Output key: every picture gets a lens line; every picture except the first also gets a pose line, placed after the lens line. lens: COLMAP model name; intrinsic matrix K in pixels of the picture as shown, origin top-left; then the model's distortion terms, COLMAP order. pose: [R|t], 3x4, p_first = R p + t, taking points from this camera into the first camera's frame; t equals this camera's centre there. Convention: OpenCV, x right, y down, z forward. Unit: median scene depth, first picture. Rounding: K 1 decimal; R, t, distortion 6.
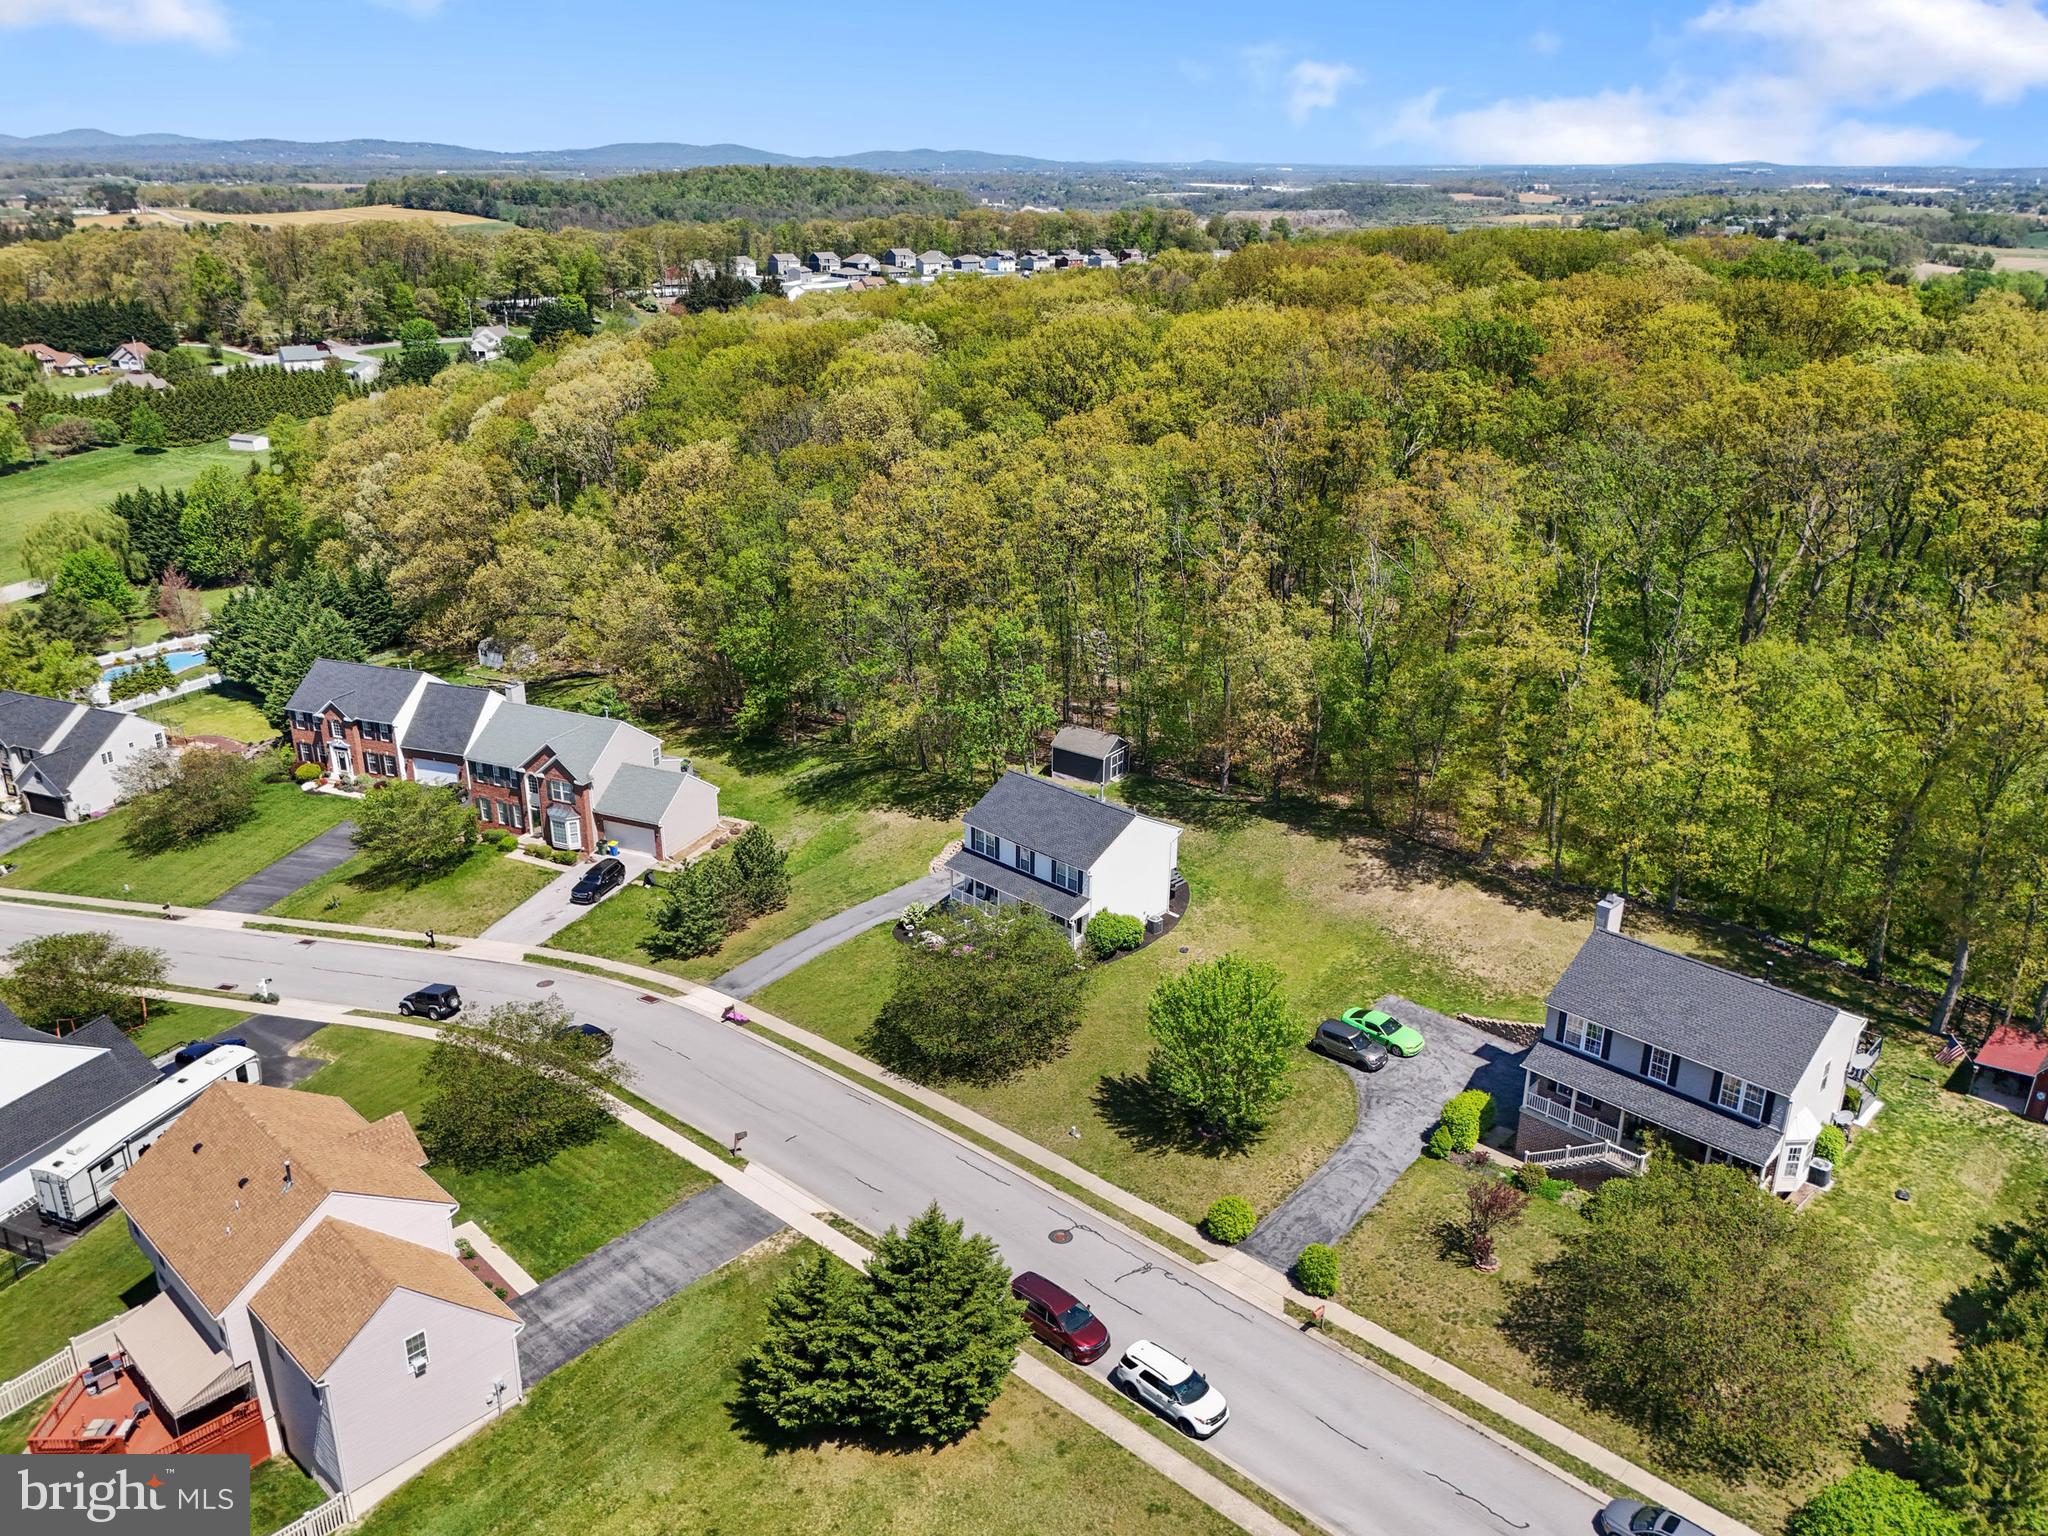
lens RADIAL K [[1580.6, 0, 1023.7], [0, 1580.6, 714.5], [0, 0, 1]] dist [0.035839, -0.005231]
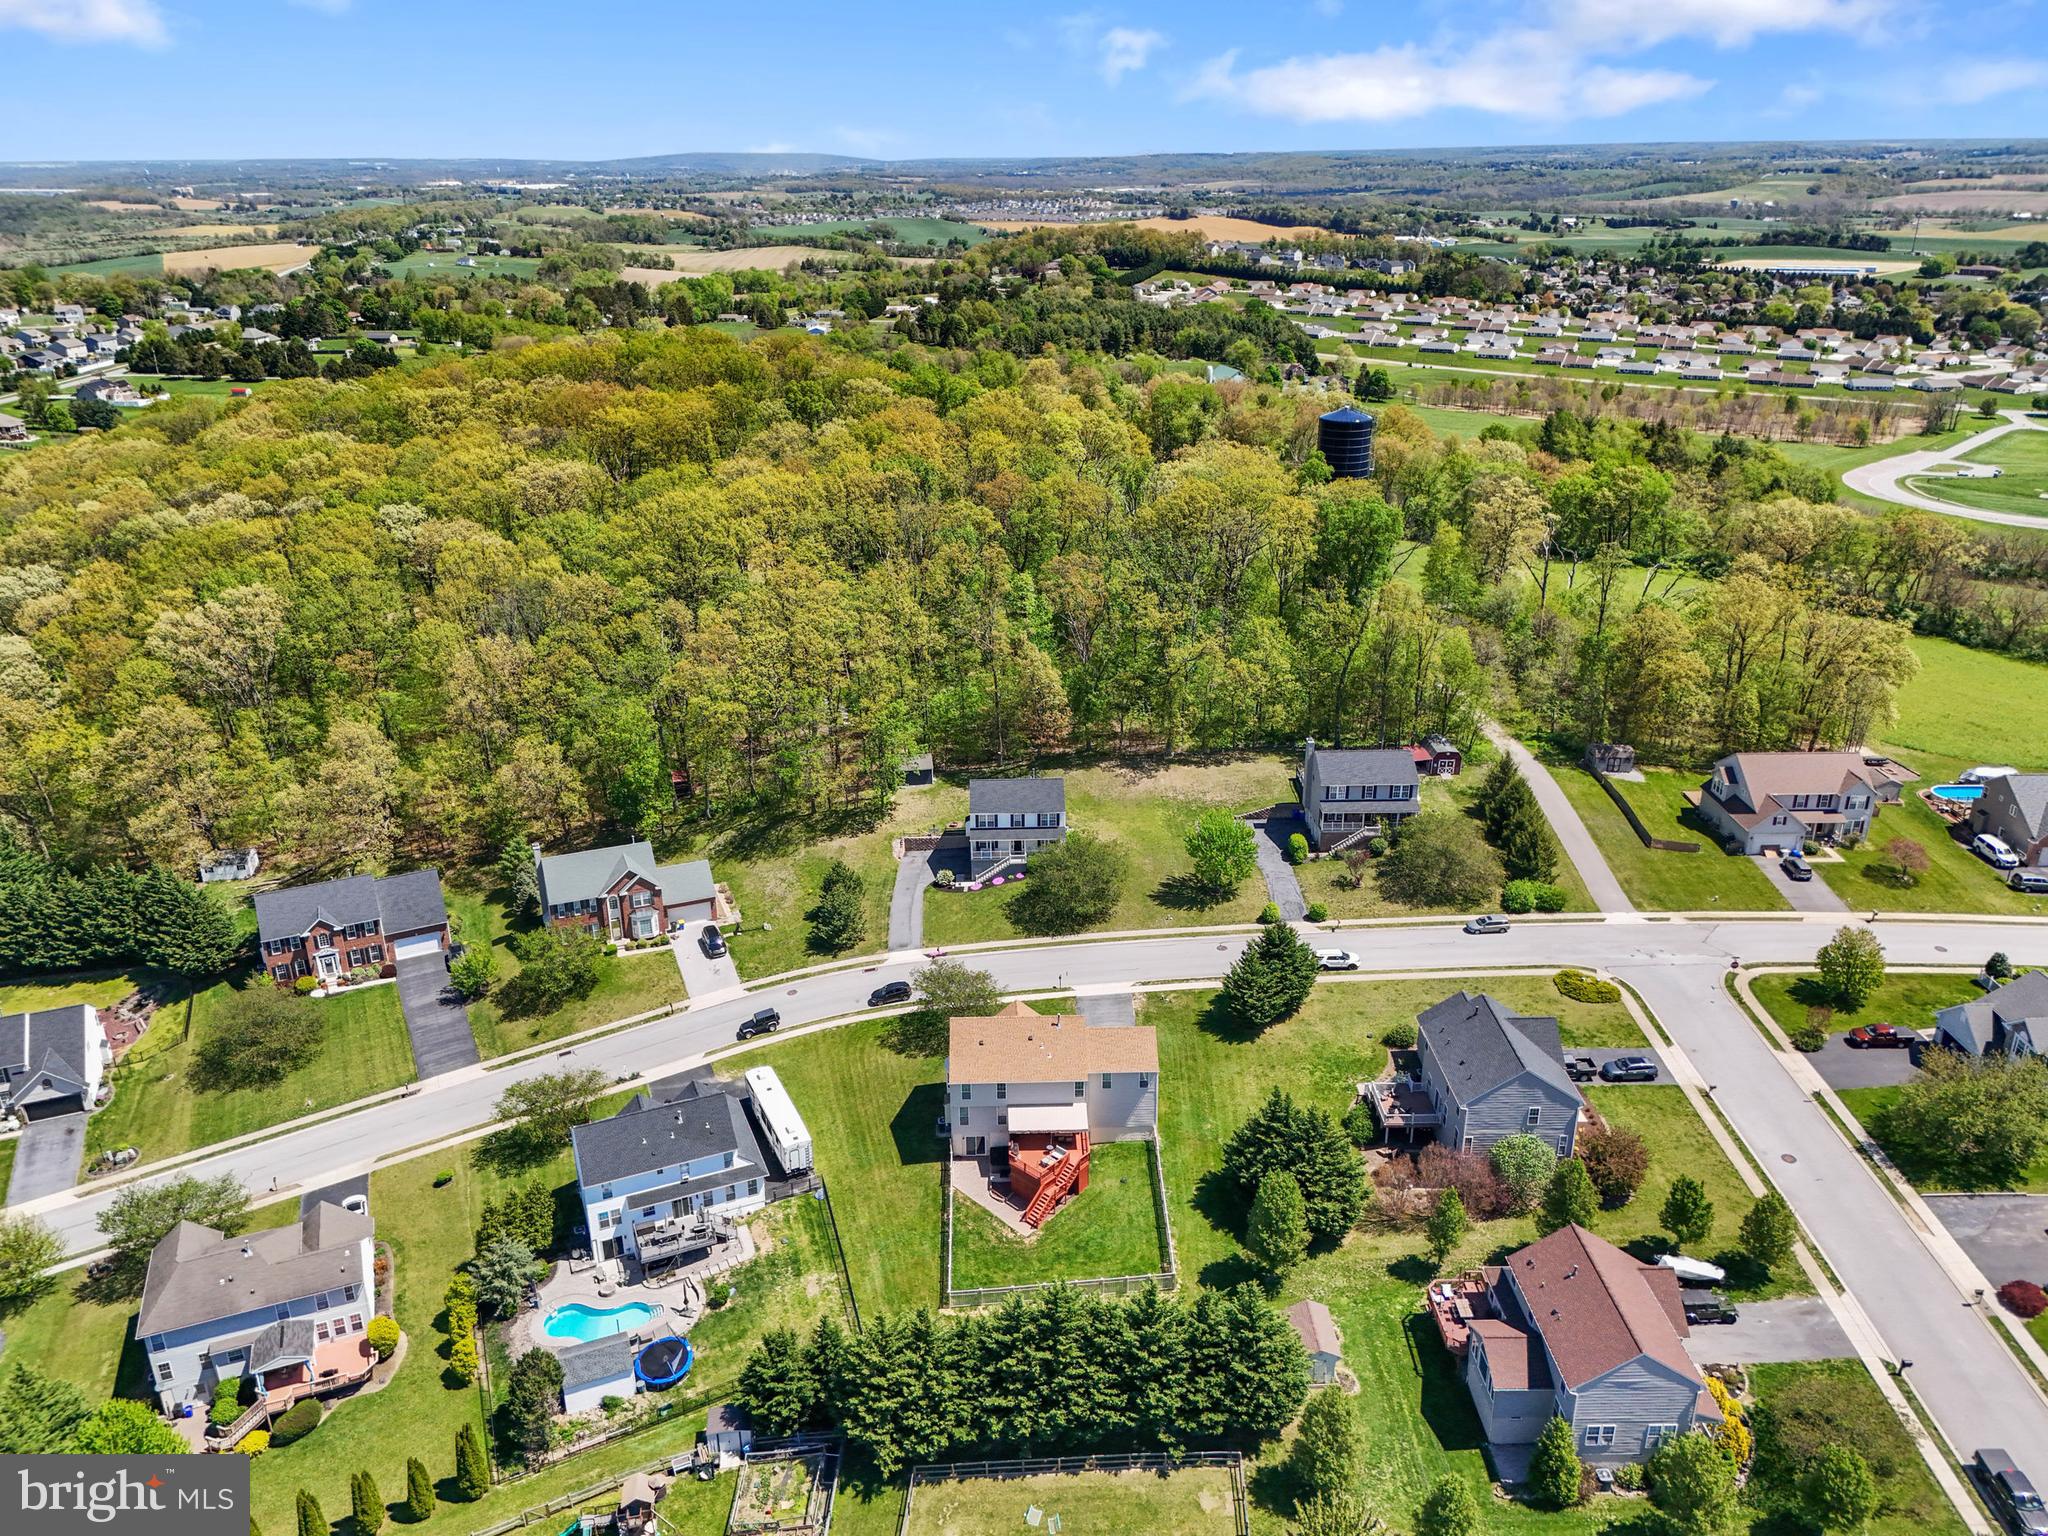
lens RADIAL K [[1508.5, 0, 1033.5], [0, 1508.5, 700.6], [0, 0, 1]] dist [0.061644, -0.055300]
pose [[0.707183, -0.252447, 0.660426, -0.885574], [0.249054, 0.963158, 0.101480, -0.171610], [-0.661713, 0.092717, 0.744002, -0.259712]]
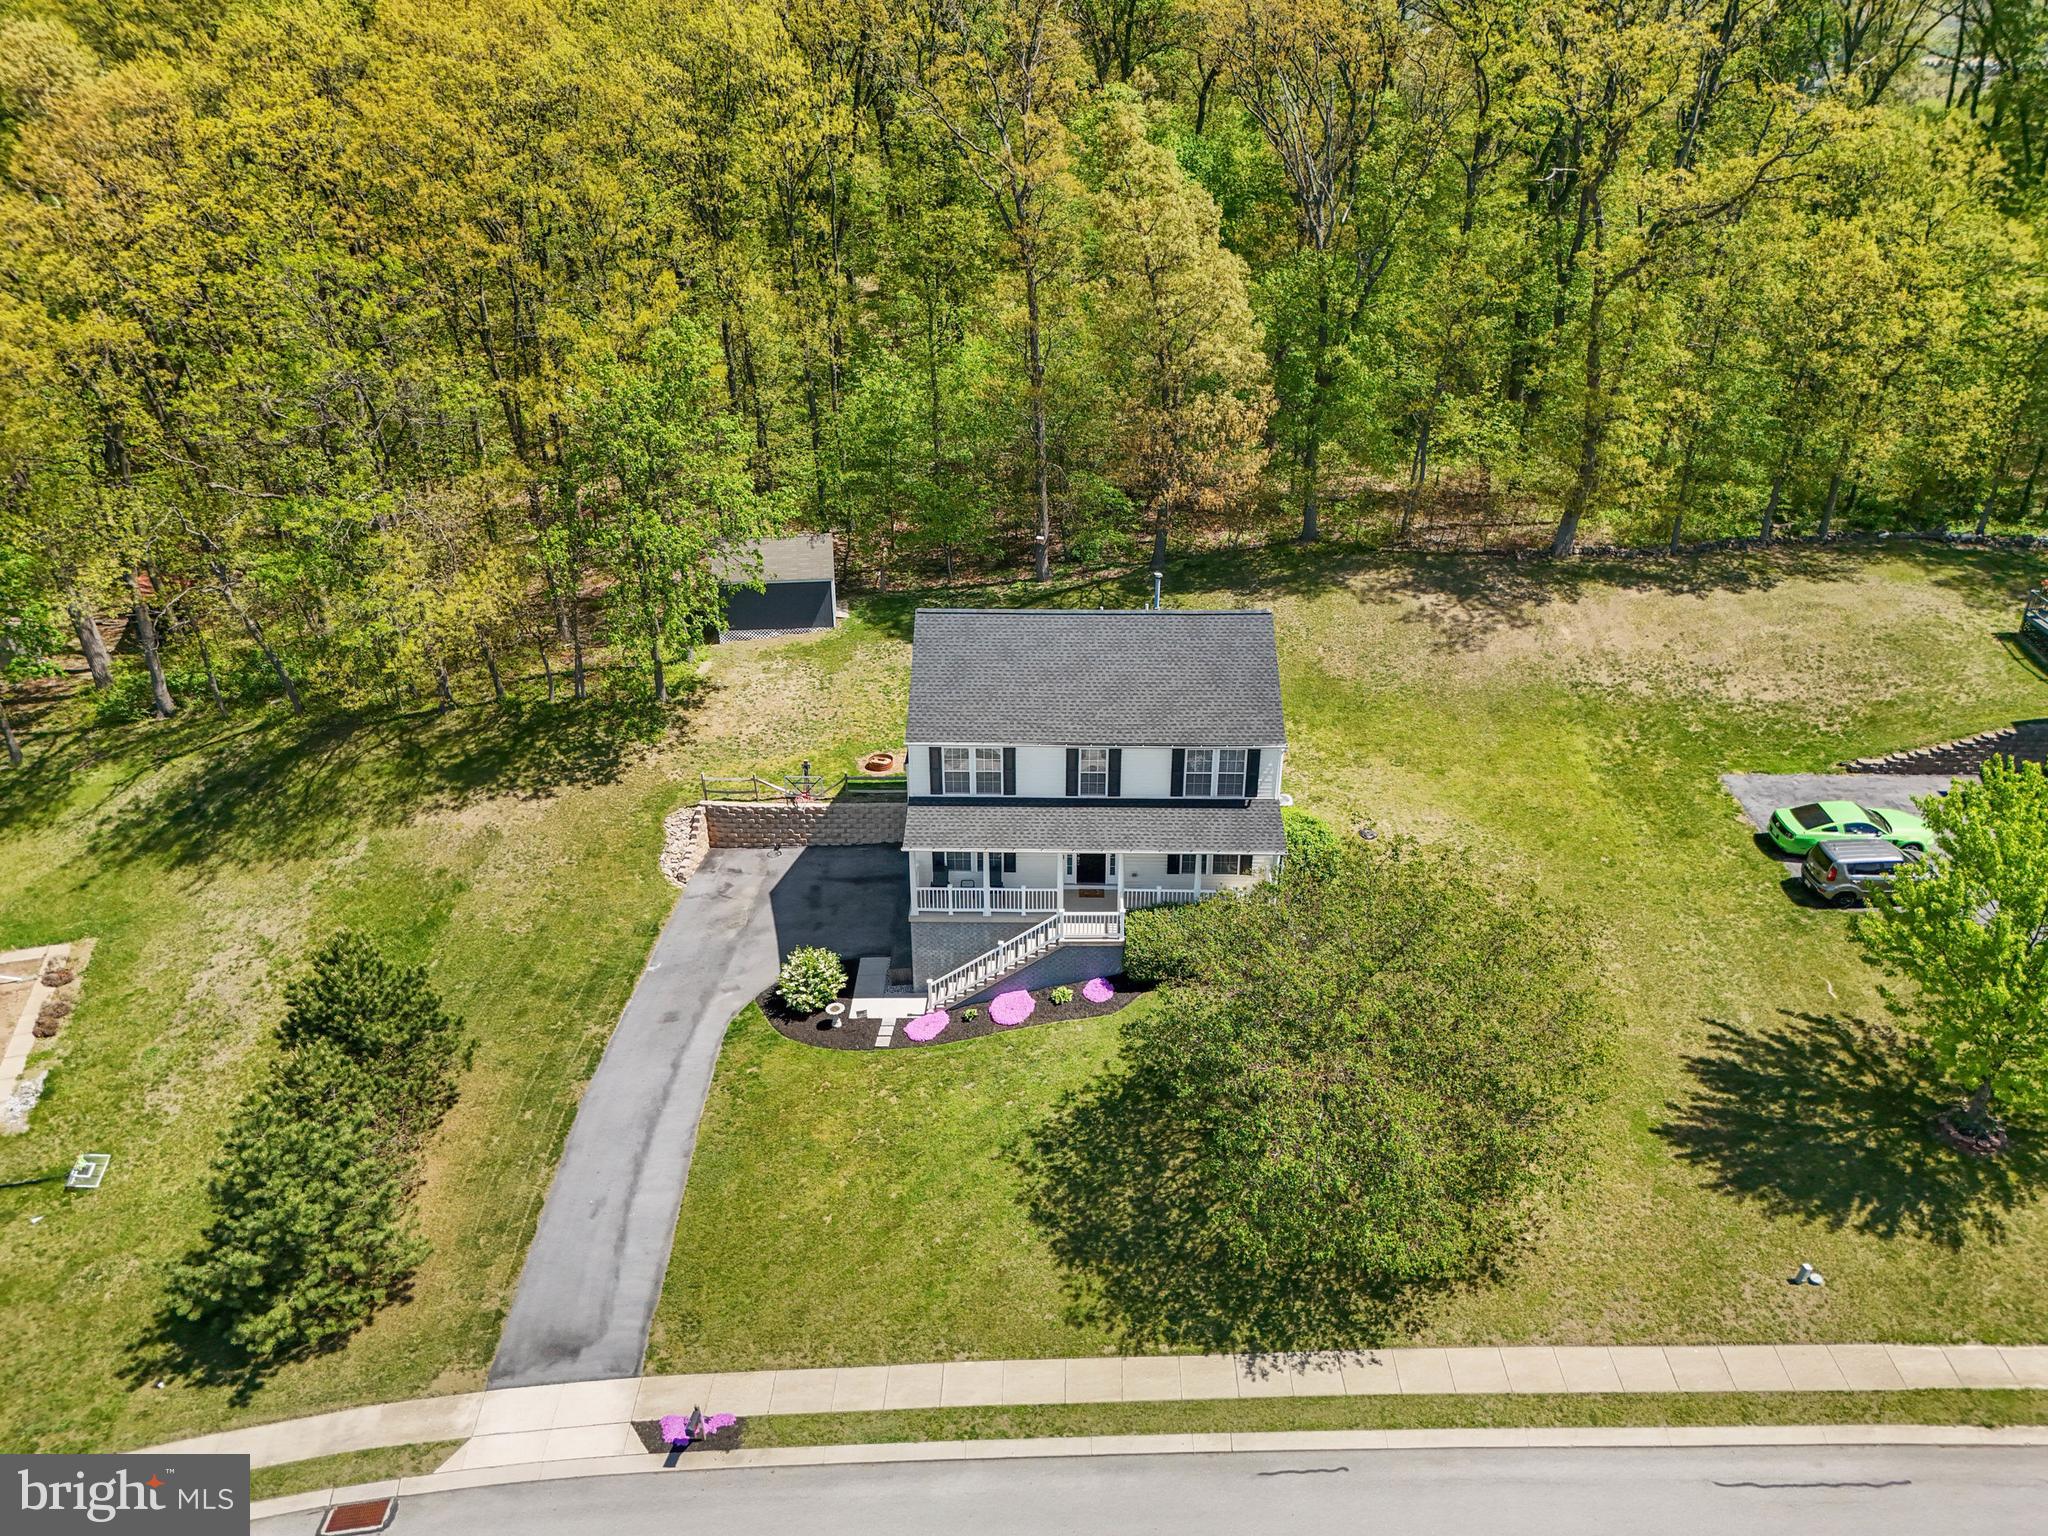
lens RADIAL K [[1536.8, 0, 1033.0], [0, 1536.8, 763.6], [0, 0, 1]] dist [0.032347, -0.007386]
pose [[0.739920, -0.318329, 0.592609, -0.223468], [0.232857, 0.947688, 0.218325, -0.010553], [-0.631108, -0.023550, 0.775338, 0.530651]]
